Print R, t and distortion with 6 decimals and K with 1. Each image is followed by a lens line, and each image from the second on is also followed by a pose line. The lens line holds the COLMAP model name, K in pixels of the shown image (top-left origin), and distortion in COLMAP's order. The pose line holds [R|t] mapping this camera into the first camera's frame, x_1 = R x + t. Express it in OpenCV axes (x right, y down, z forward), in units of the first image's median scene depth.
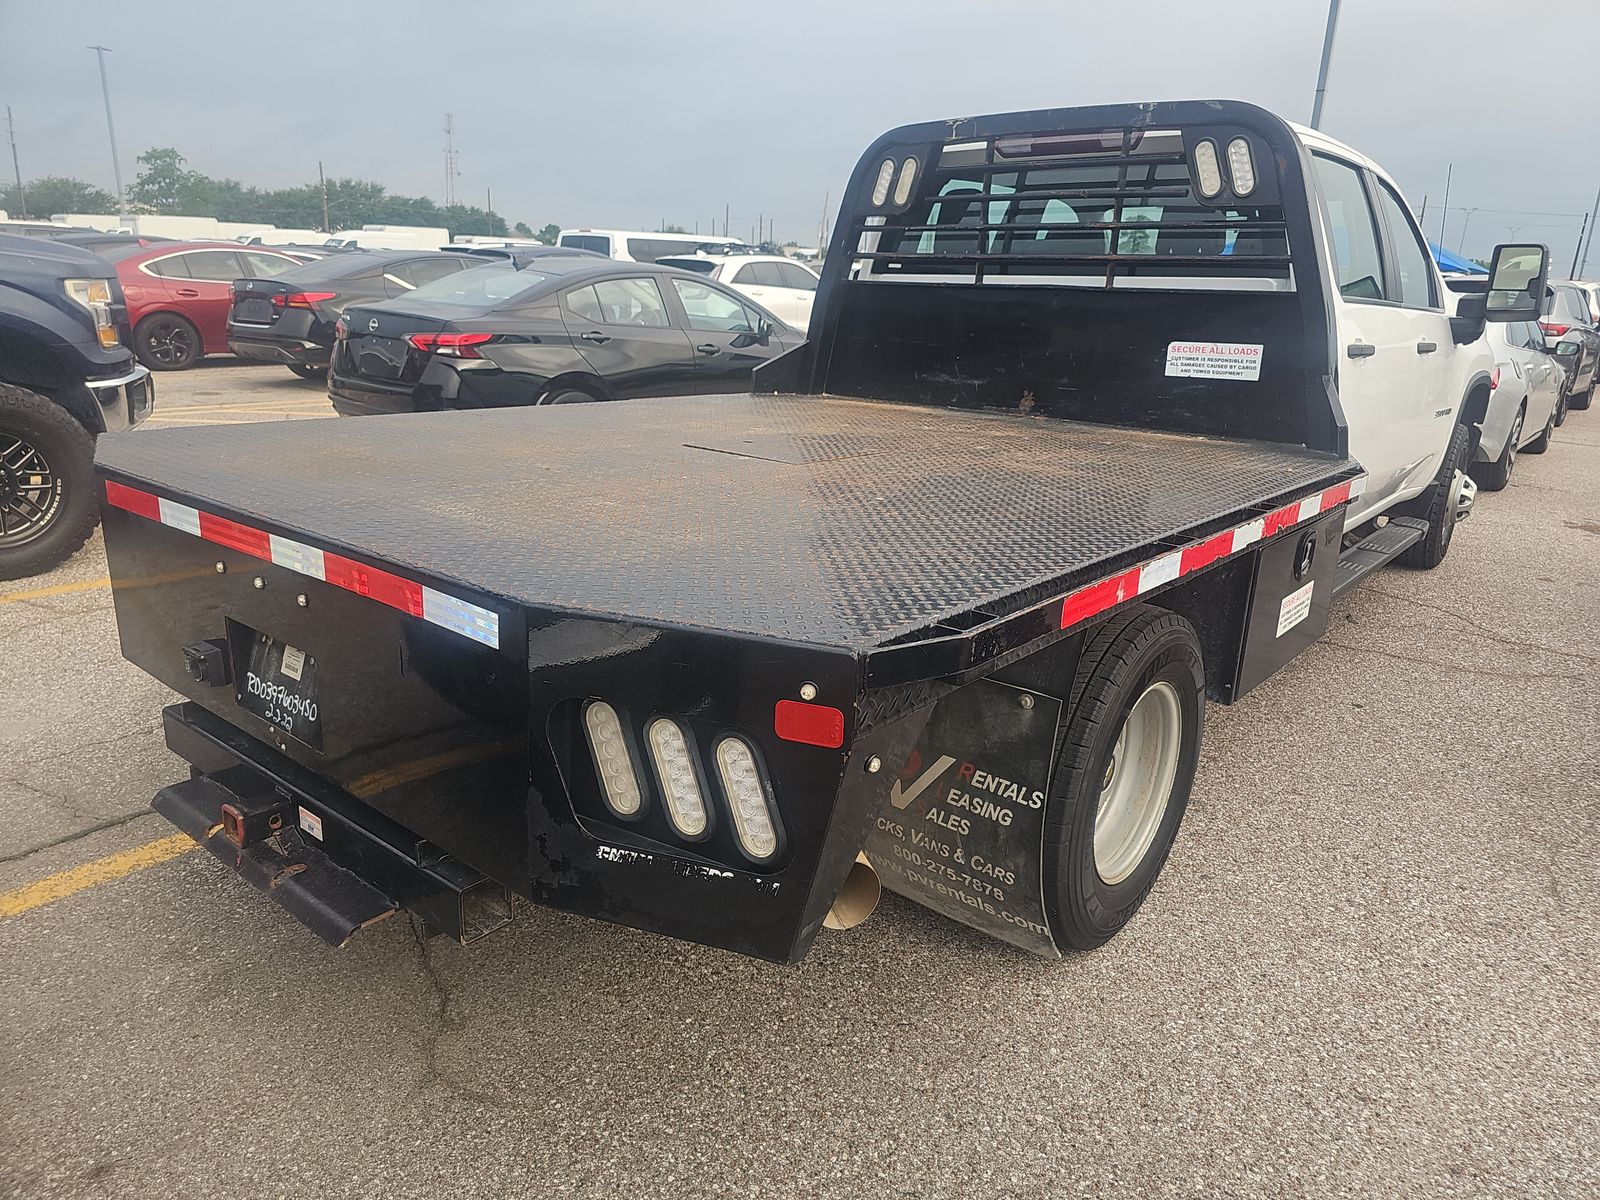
lens RADIAL K [[1073.6, 0, 786.9], [0, 1073.6, 612.8], [0, 0, 1]] dist [0.024984, -0.005207]
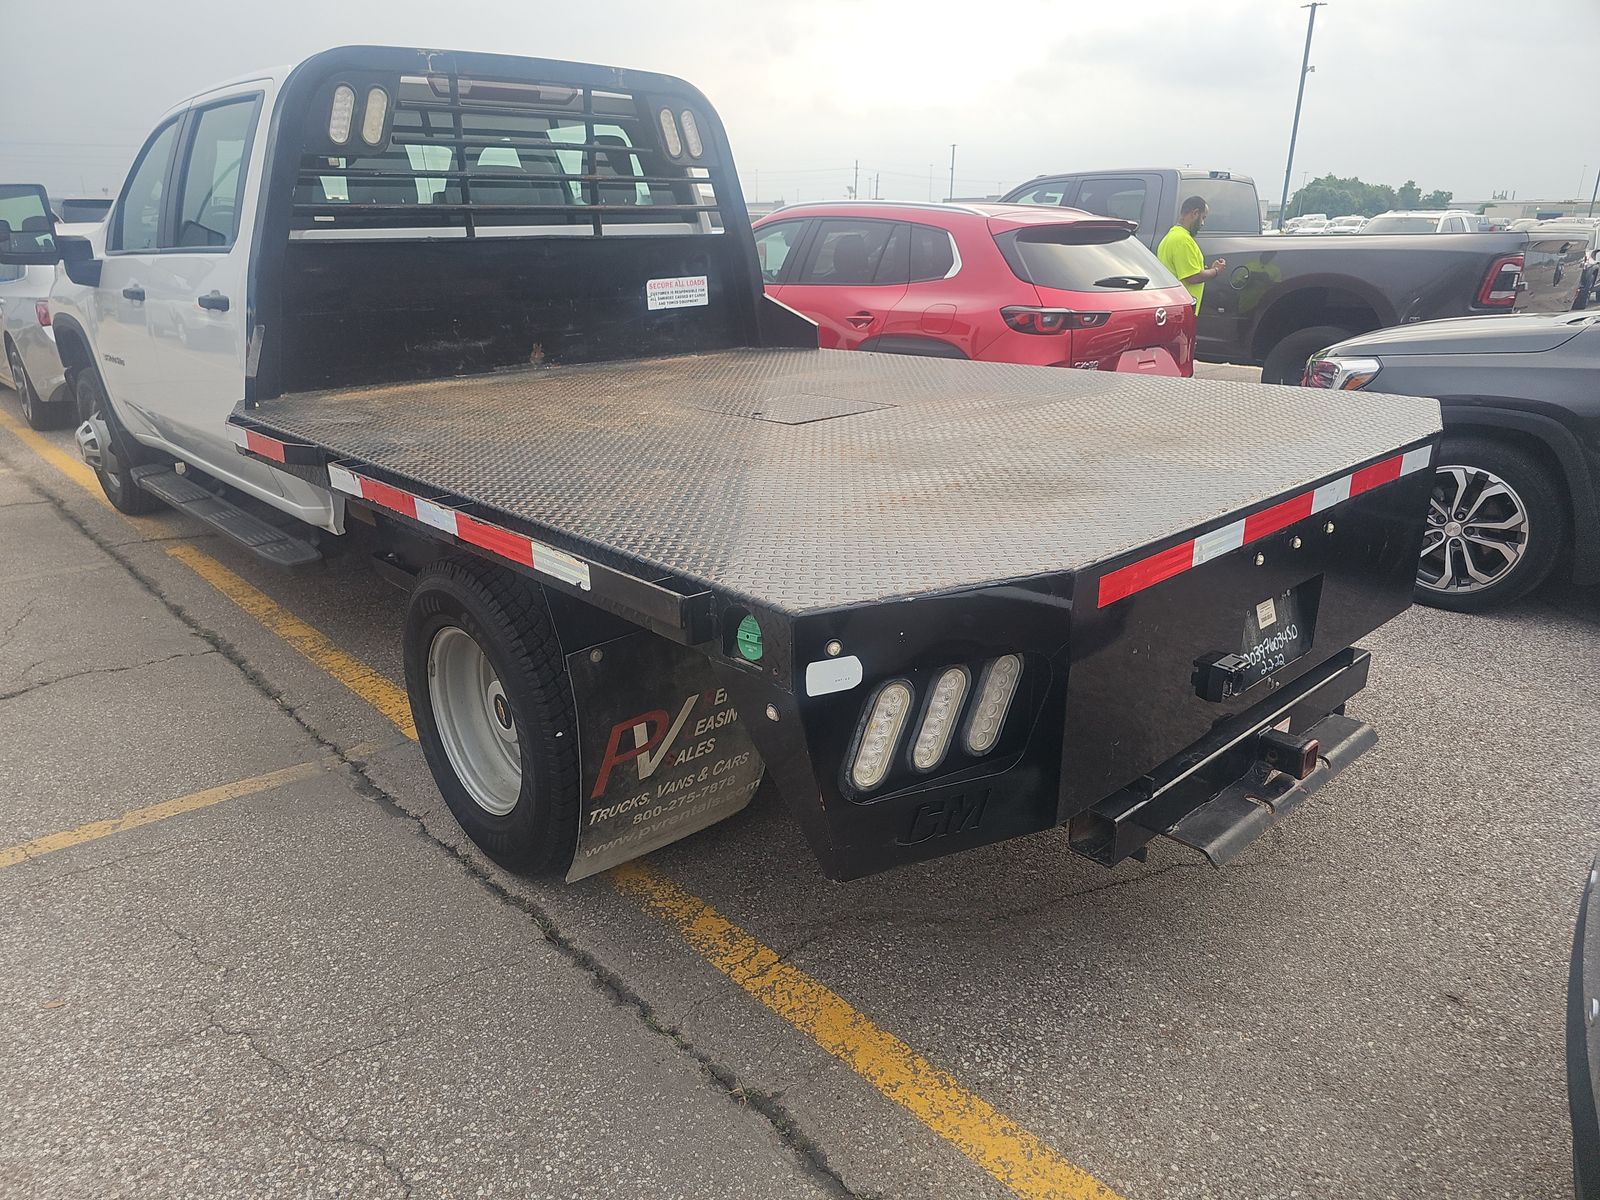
lens RADIAL K [[1073.6, 0, 799.4], [0, 1073.6, 595.8], [0, 0, 1]] dist [0.024984, -0.005207]
pose [[0.144351, -0.345678, 0.927184, -0.769189], [0.312339, 0.905013, 0.288784, -0.215037], [-0.938939, 0.247910, 0.238609, 0.618155]]
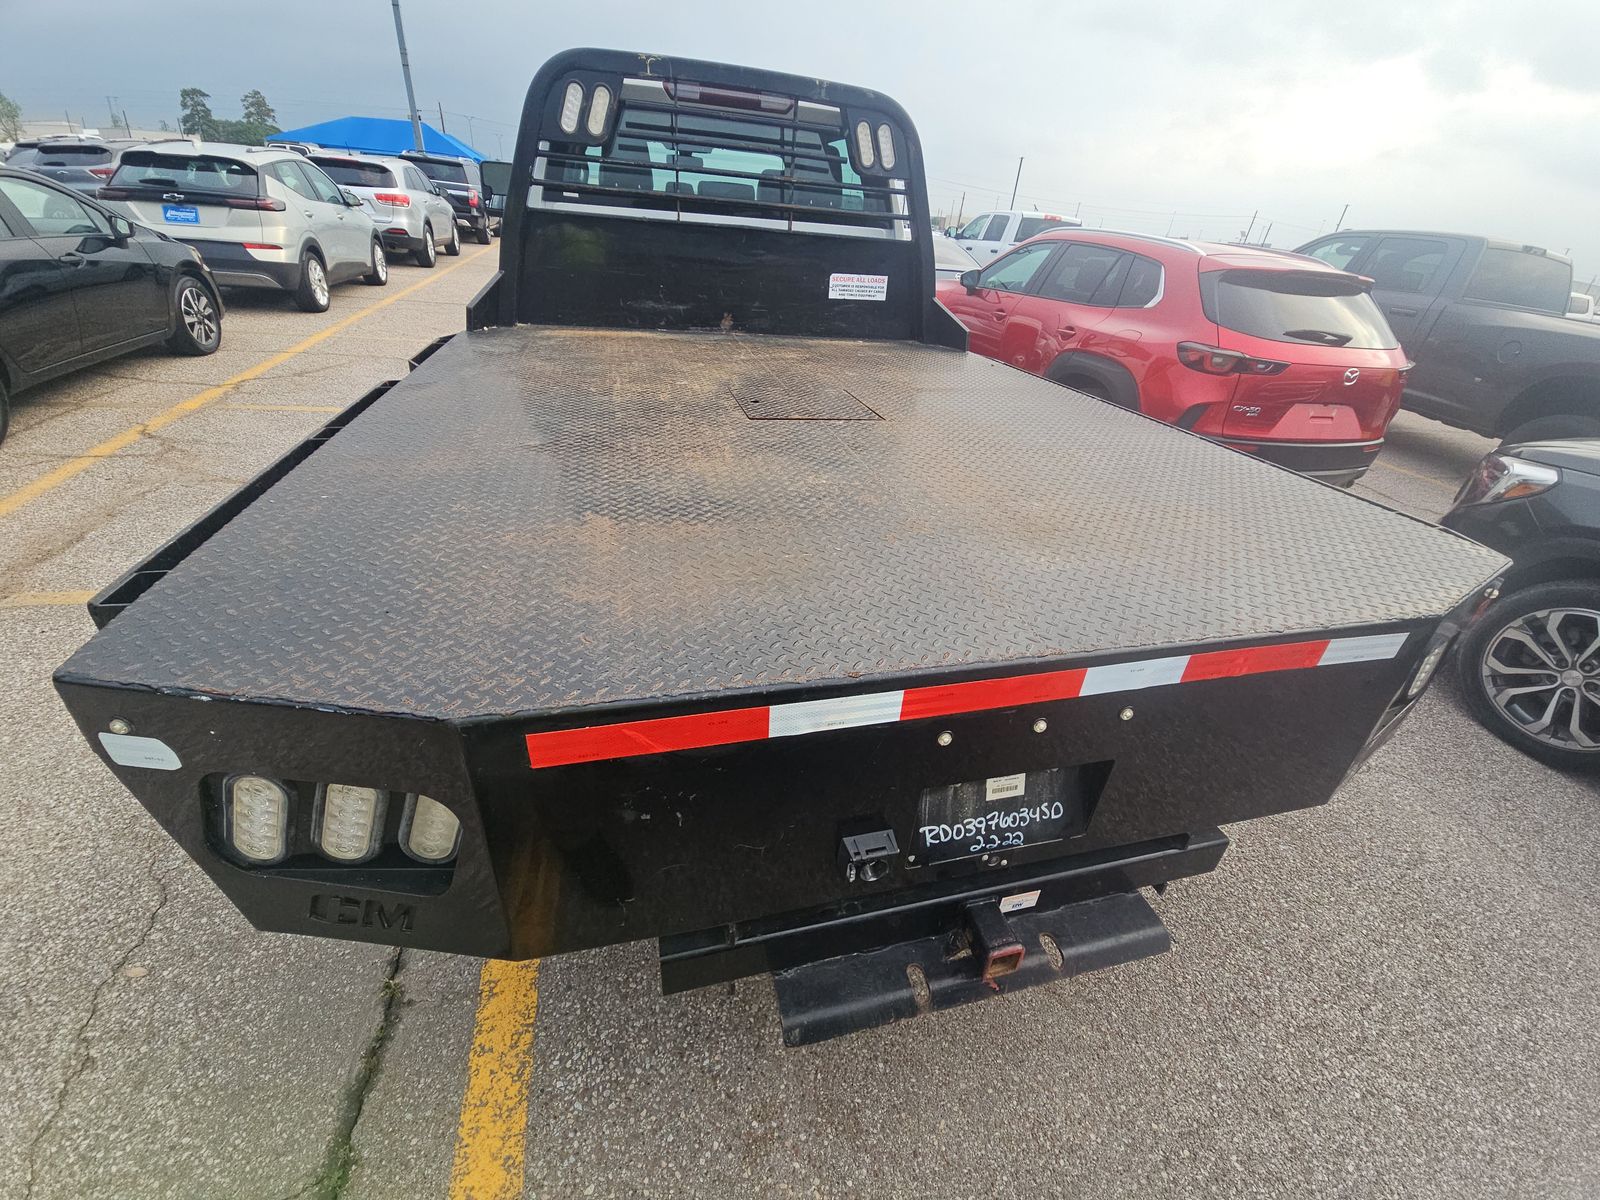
lens RADIAL K [[662.0, 0, 817.1], [0, 662.0, 594.5], [0, 0, 1]] dist [-0.002566, -0.000506]
pose [[0.580812, -0.378383, 0.720752, -0.431438], [0.180756, 0.923248, 0.339029, -0.149749], [-0.793715, -0.066632, 0.604629, 0.426859]]
